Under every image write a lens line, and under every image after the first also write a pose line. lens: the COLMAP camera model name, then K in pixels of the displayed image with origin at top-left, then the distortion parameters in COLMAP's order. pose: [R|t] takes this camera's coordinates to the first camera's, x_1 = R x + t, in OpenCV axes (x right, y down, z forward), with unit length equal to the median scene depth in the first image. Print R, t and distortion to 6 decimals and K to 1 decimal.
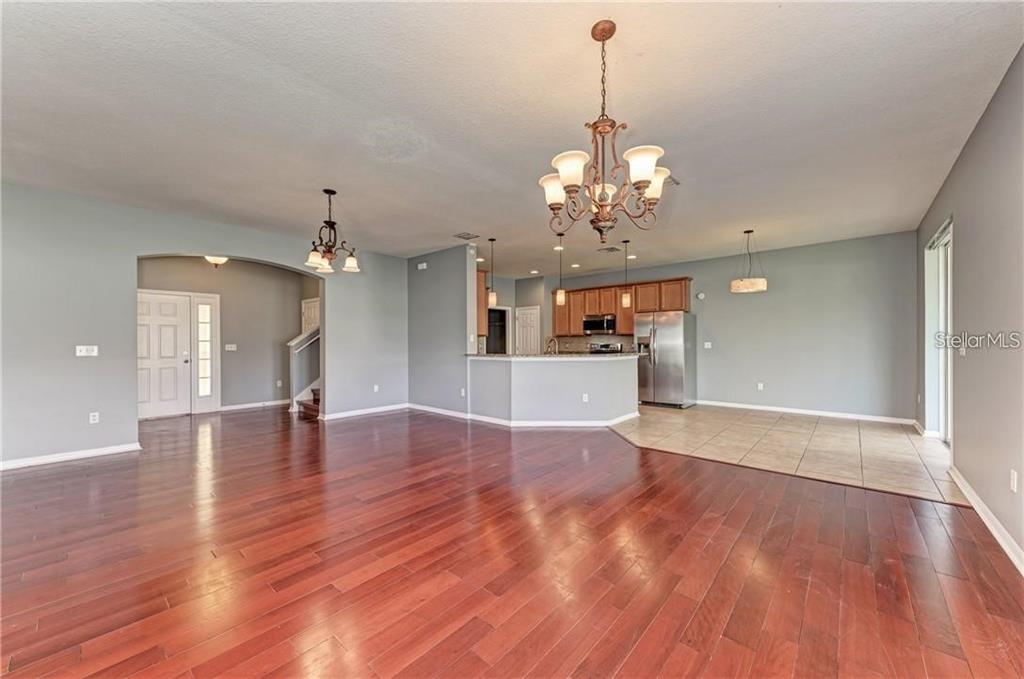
lens RADIAL K [[388.4, 0, 515.2], [0, 388.4, 336.1], [0, 0, 1]] dist [0.013503, -0.000604]
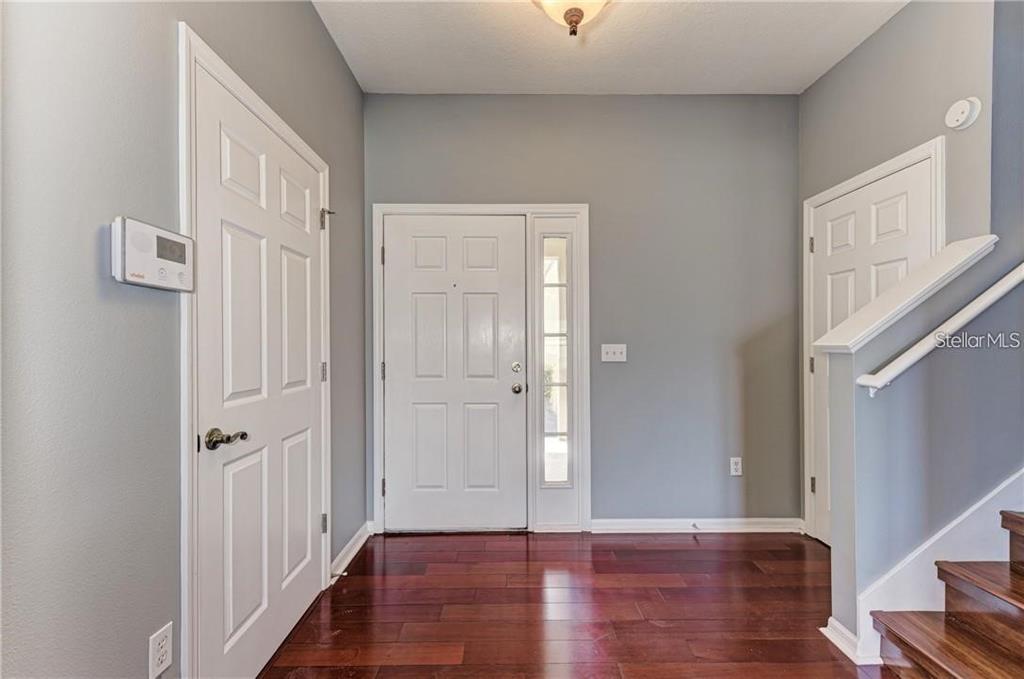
lens RADIAL K [[423.7, 0, 514.4], [0, 423.7, 347.9], [0, 0, 1]] dist [-0.000586, 0.000077]
pose [[0.650607, 0.009855, -0.759351, -0.441570], [0.013480, 0.999608, 0.024523, 0.012405], [0.759295, -0.026191, 0.650219, 0.610032]]
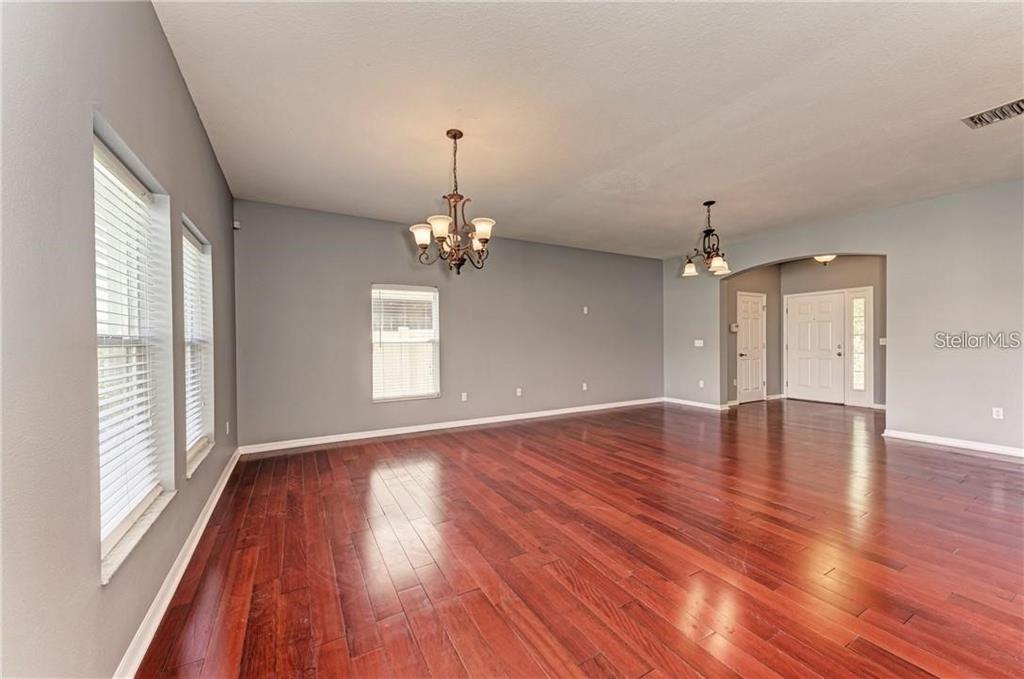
lens RADIAL K [[388.4, 0, 508.7], [0, 388.4, 346.3], [0, 0, 1]] dist [0.013503, -0.000604]
pose [[-0.355847, 0.020250, -0.934325, 0.401808], [0.030646, 0.999480, 0.009990, 0.003790], [0.934042, -0.025079, -0.356283, 0.445684]]
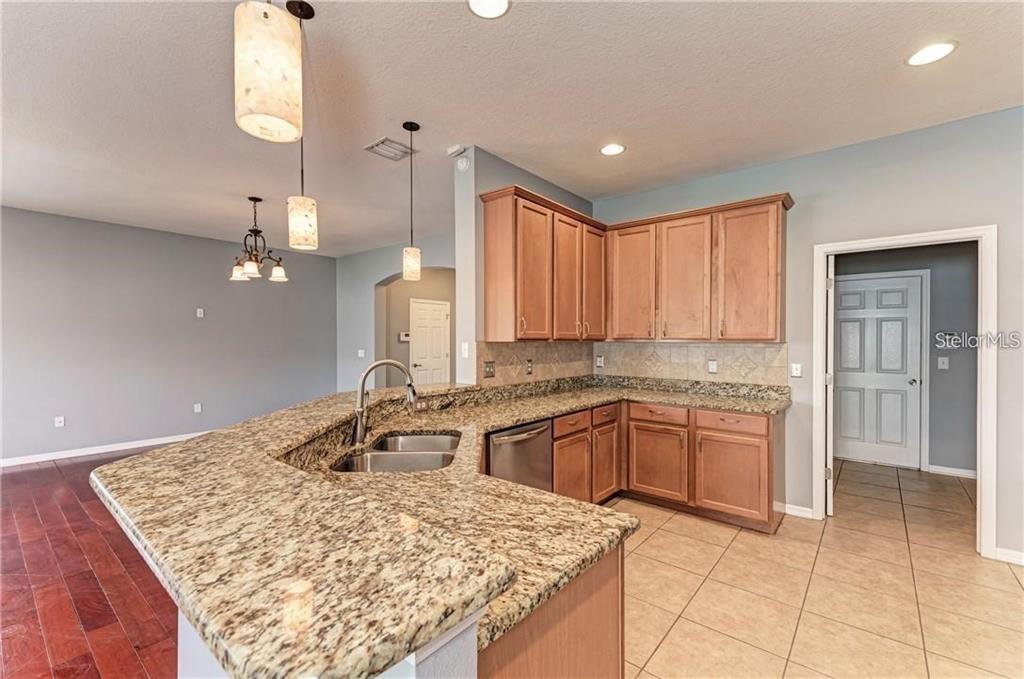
lens RADIAL K [[445.6, 0, 511.1], [0, 445.6, 340.2], [0, 0, 1]] dist [0.016800, 0.000407]
pose [[0.008769, 0.004306, -0.999952, 0.337348], [0.019124, 0.999807, 0.004473, -0.006477], [0.999779, -0.019162, 0.008685, 0.828042]]
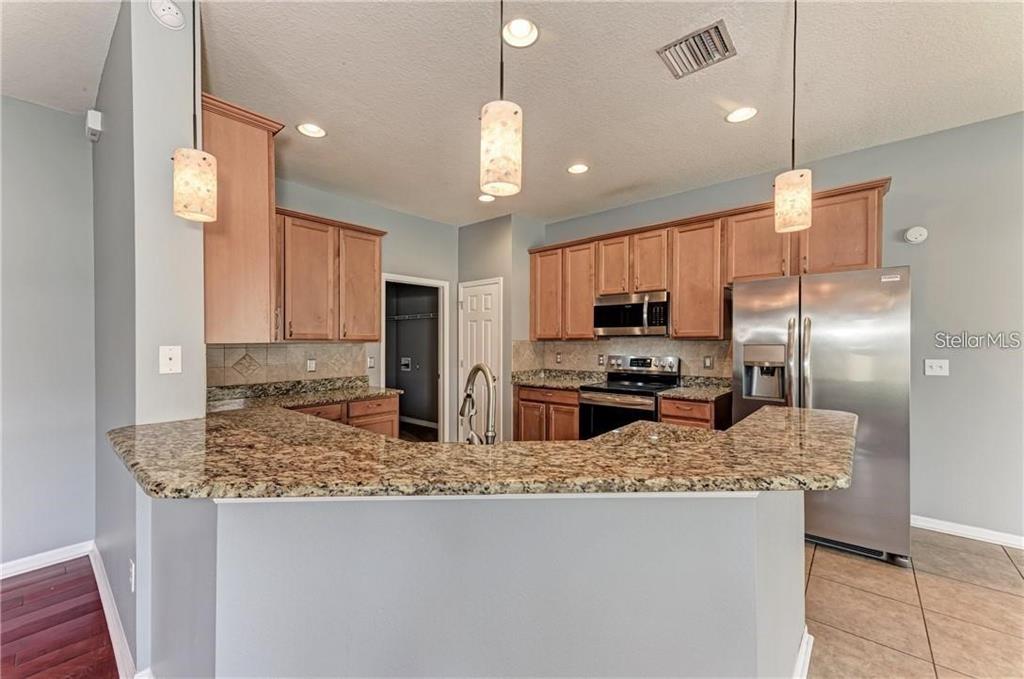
lens RADIAL K [[388.4, 0, 520.1], [0, 388.4, 342.3], [0, 0, 1]] dist [0.013503, -0.000604]
pose [[0.999864, 0.000299, 0.016518, 0.088864], [-0.000705, 0.999698, 0.024572, -0.009591], [-0.016506, -0.024581, 0.999562, 0.594895]]
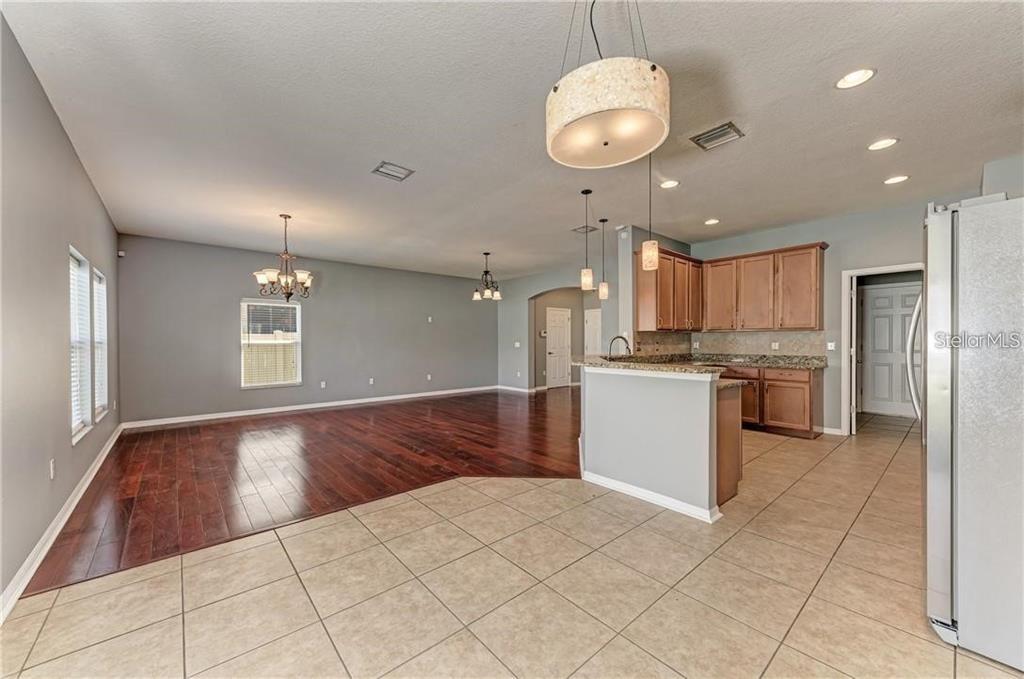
lens RADIAL K [[388.4, 0, 508.6], [0, 388.4, 344.7], [0, 0, 1]] dist [0.013503, -0.000604]
pose [[-0.162562, 0.013040, -0.986612, 0.610086], [0.026569, 0.999608, 0.008834, 0.007589], [0.986340, -0.024778, -0.162845, 0.699844]]
